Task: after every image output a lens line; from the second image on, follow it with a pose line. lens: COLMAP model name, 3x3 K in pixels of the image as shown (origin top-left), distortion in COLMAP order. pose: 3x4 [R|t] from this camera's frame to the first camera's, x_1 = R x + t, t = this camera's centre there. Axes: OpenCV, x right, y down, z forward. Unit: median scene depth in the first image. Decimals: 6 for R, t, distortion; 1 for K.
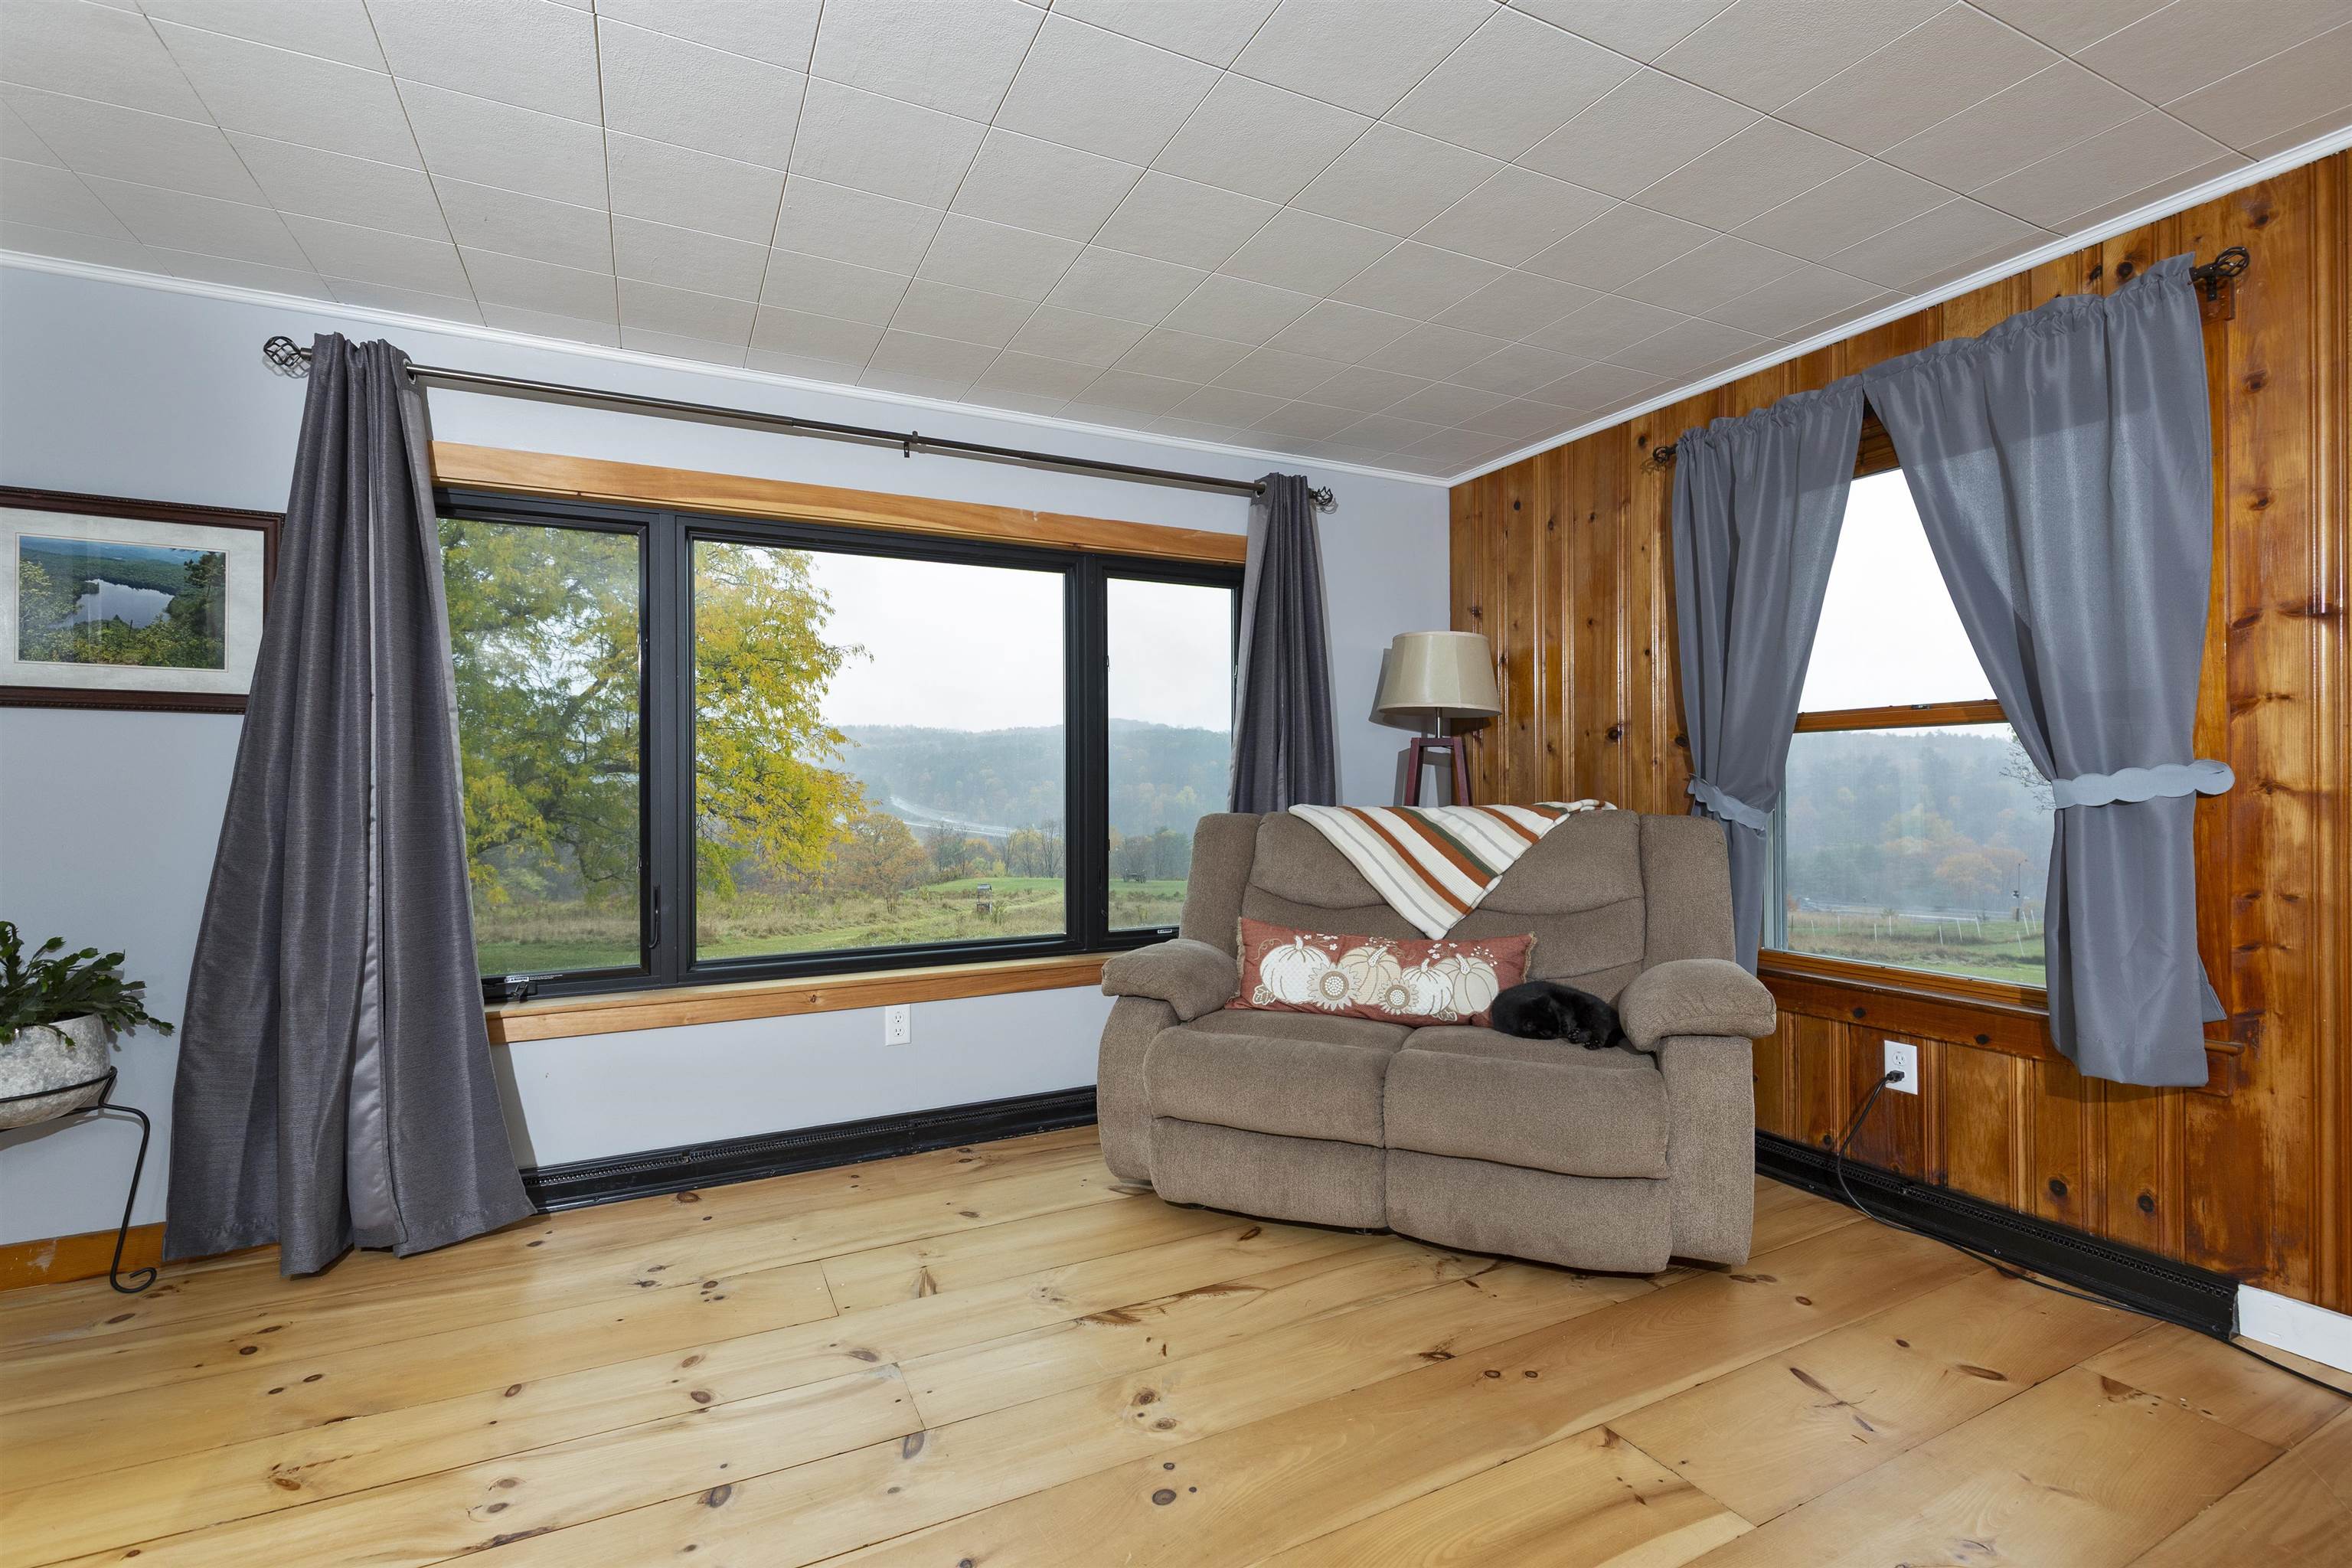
lens RADIAL K [[1043.4, 0, 1173.0], [0, 1043.4, 781.9], [0, 0, 1]] dist [-0.002265, -0.000462]
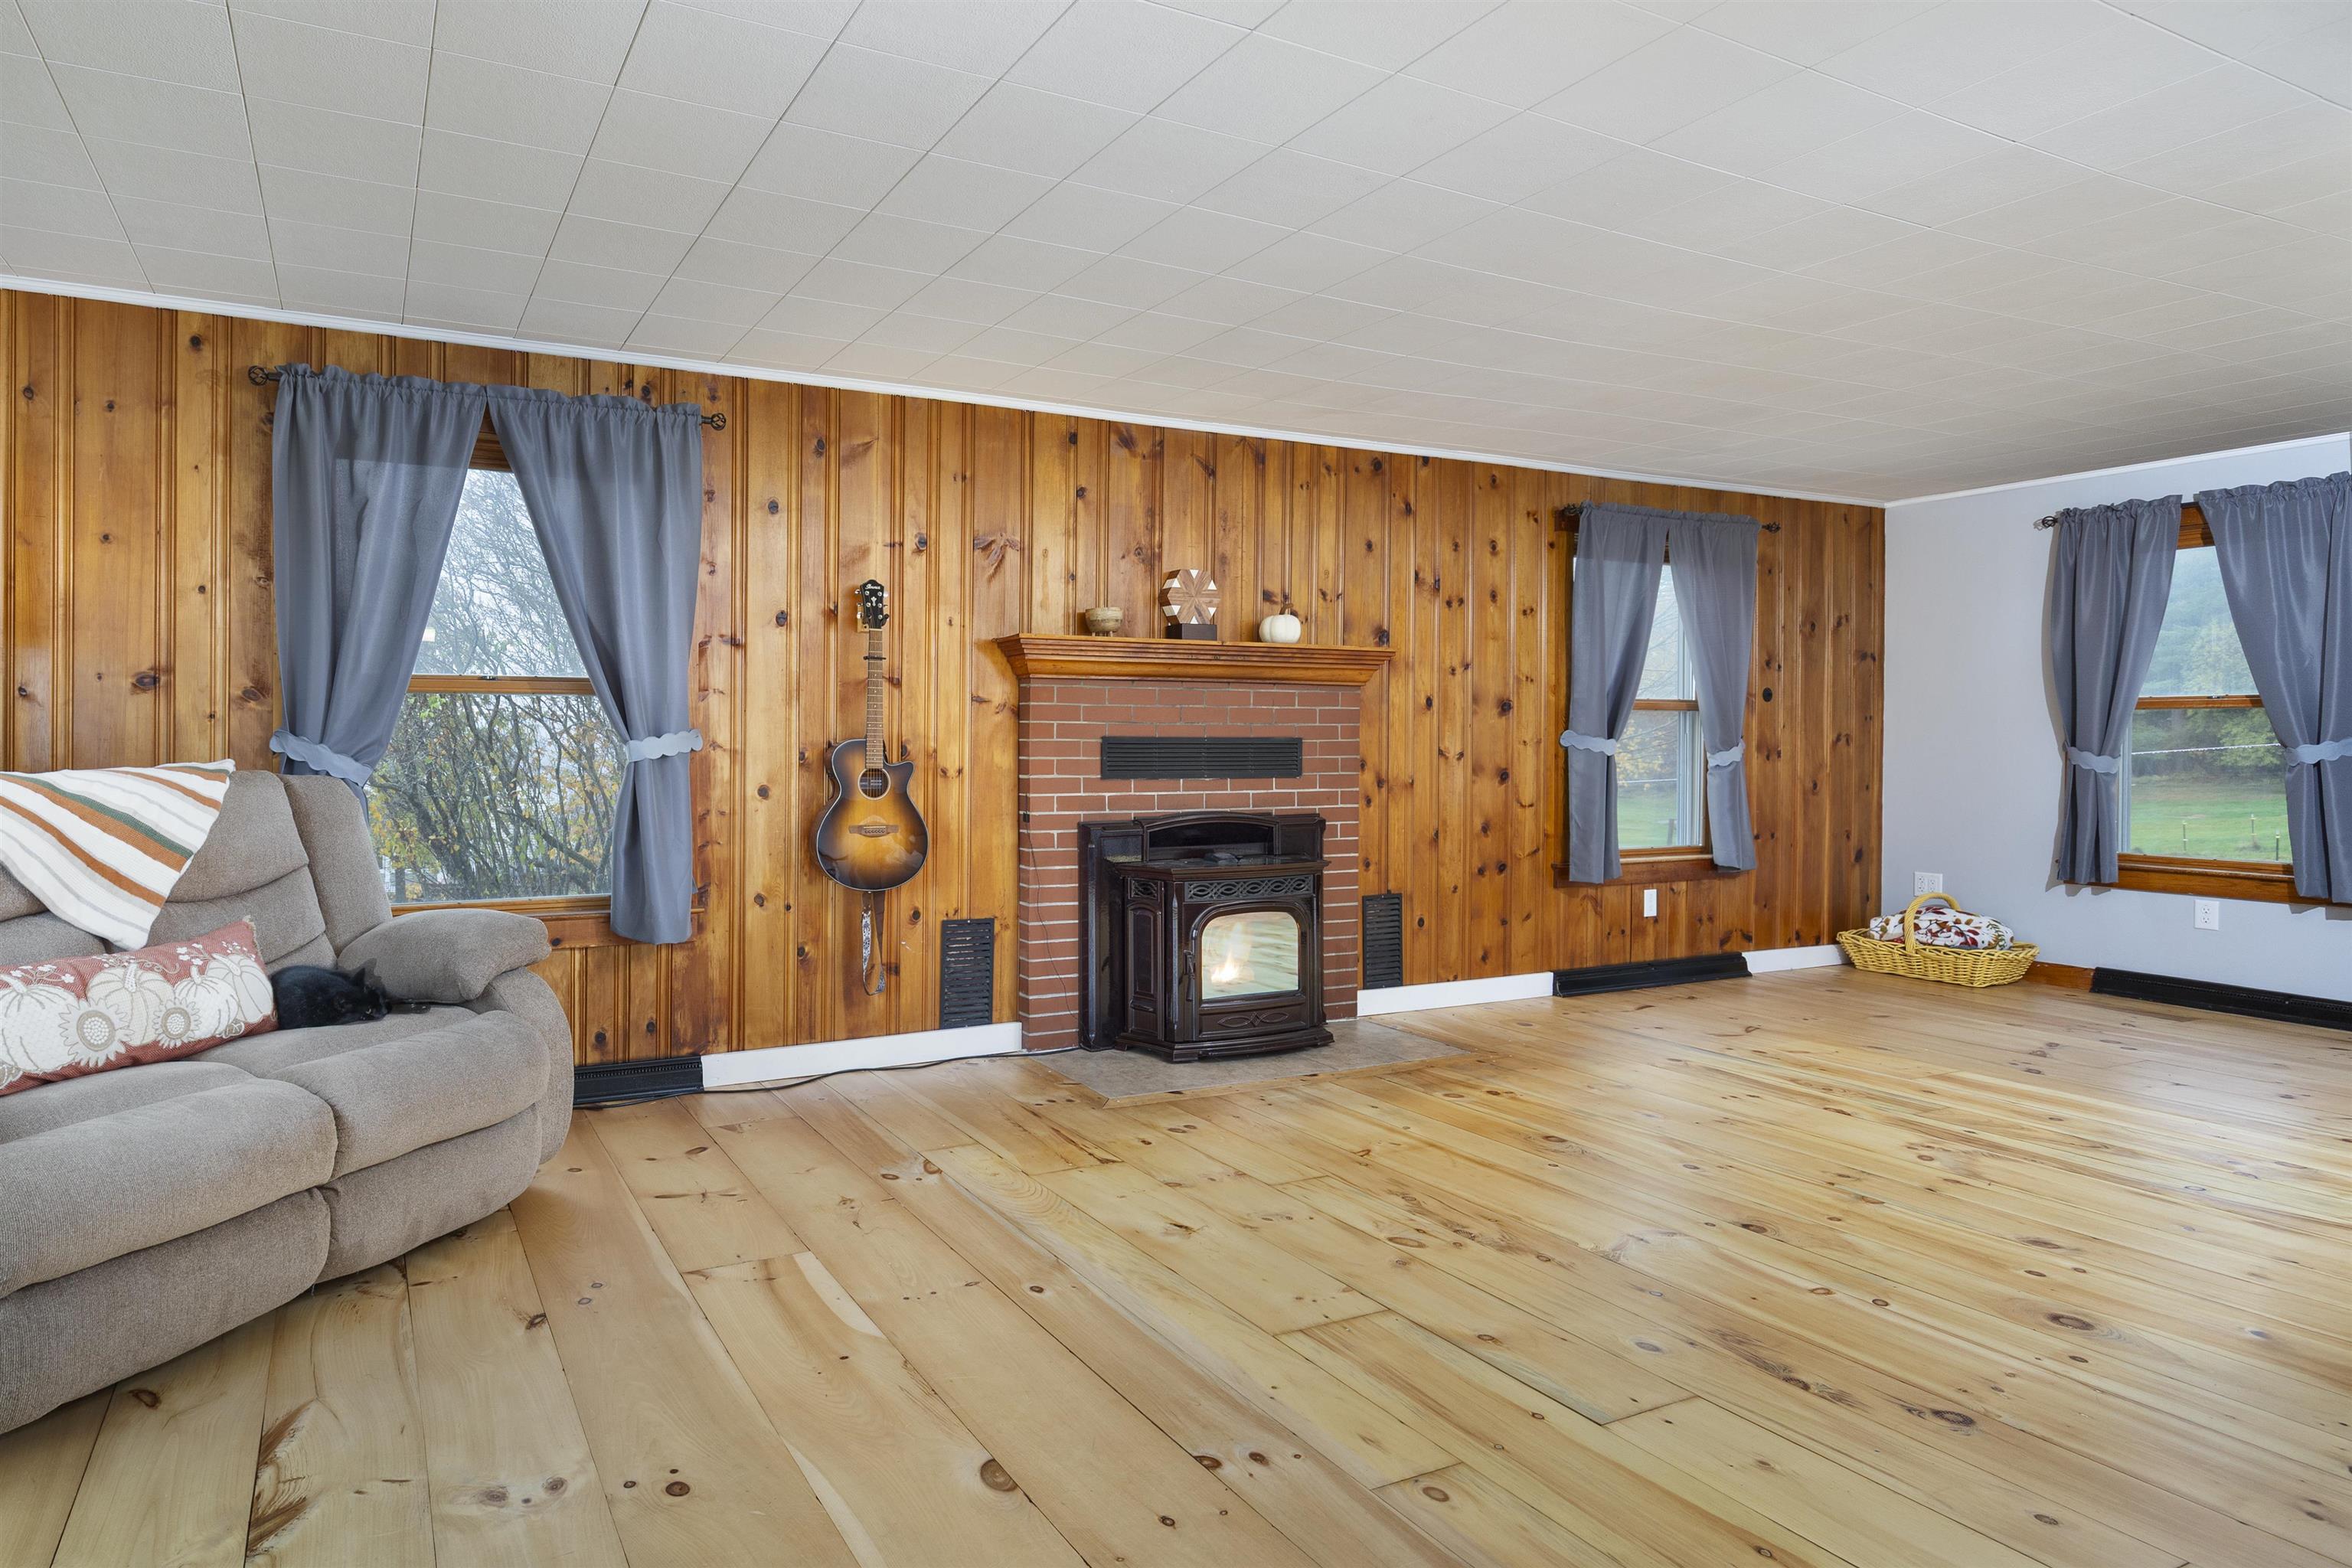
lens RADIAL K [[1084.4, 0, 1039.4], [0, 1084.4, 741.7], [0, 0, 1]] dist [-0.000614, -0.000144]
pose [[0.062350, 0.004190, 0.998046, -0.591576], [-0.007622, 0.999964, -0.003722, 0.000779], [-0.998025, -0.007375, 0.062380, 0.367747]]
